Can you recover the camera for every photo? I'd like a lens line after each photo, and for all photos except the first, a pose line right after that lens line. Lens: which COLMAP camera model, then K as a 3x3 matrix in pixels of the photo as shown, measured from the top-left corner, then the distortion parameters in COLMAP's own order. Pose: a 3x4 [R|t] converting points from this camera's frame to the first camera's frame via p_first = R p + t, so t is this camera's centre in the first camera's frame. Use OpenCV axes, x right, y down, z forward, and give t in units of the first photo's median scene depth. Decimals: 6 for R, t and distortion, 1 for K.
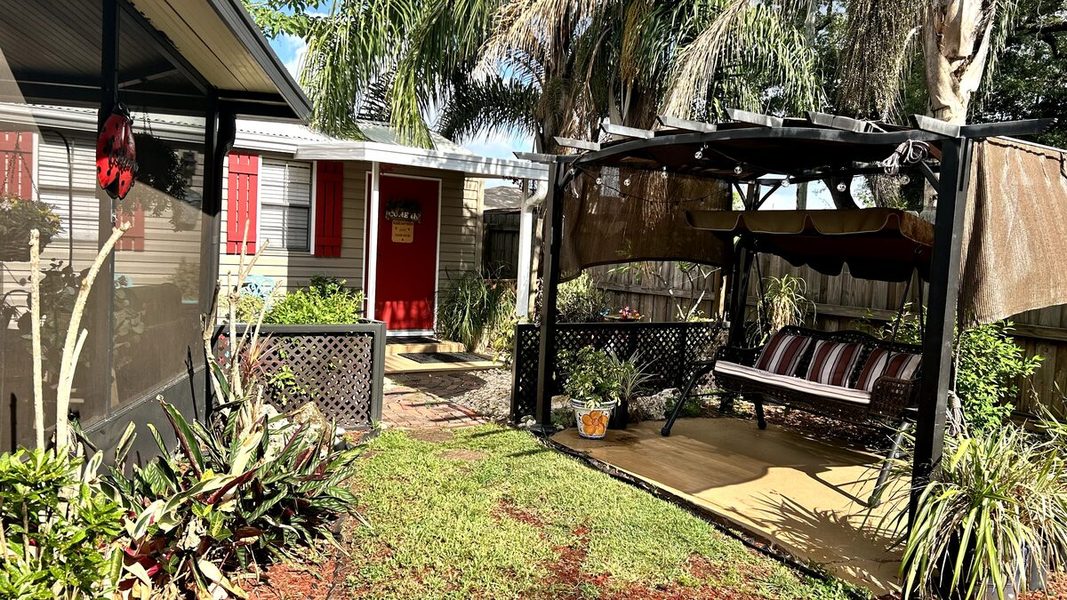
lens RADIAL K [[821.0, 0, 533.5], [0, 821.0, 300.0], [0, 0, 1]] dist [0.003211, -0.005328]
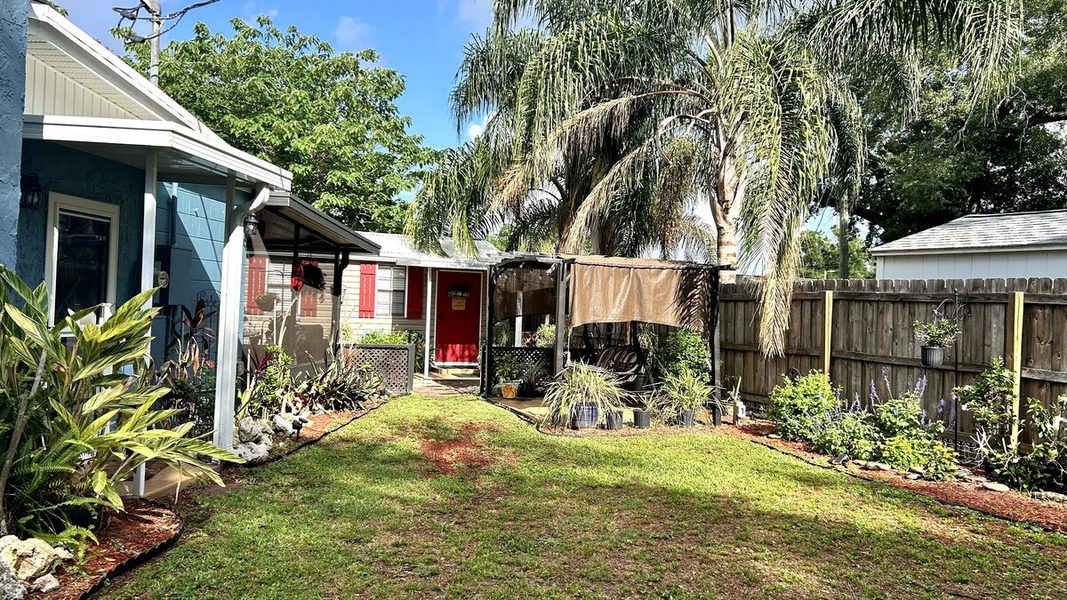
lens RADIAL K [[821.0, 0, 533.5], [0, 821.0, 300.0], [0, 0, 1]] dist [0.003211, -0.005328]
pose [[0.977362, -0.023074, -0.210312, 0.390939], [0.003185, 0.995527, -0.094421, 0.078847], [0.211550, 0.091614, 0.973064, -0.700407]]
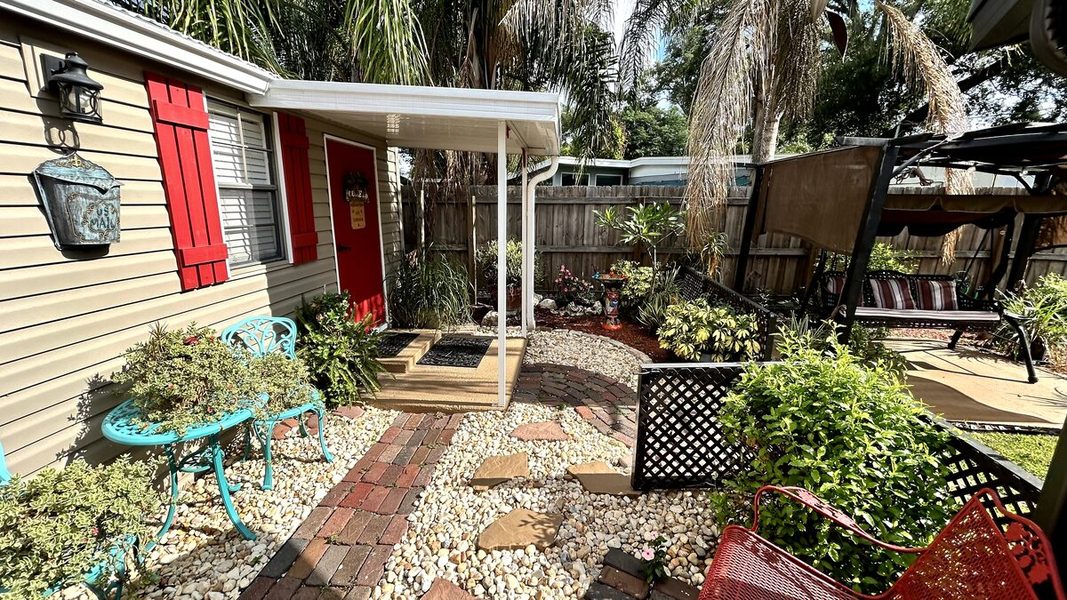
lens RADIAL K [[444.3, 0, 533.5], [0, 444.3, 300.0], [0, 0, 1]] dist [0.000172, -0.000056]
pose [[0.639054, -0.218084, 0.737597, -0.430595], [0.084333, 0.973047, 0.214632, -0.090092], [-0.764524, -0.074958, 0.640222, 0.646162]]
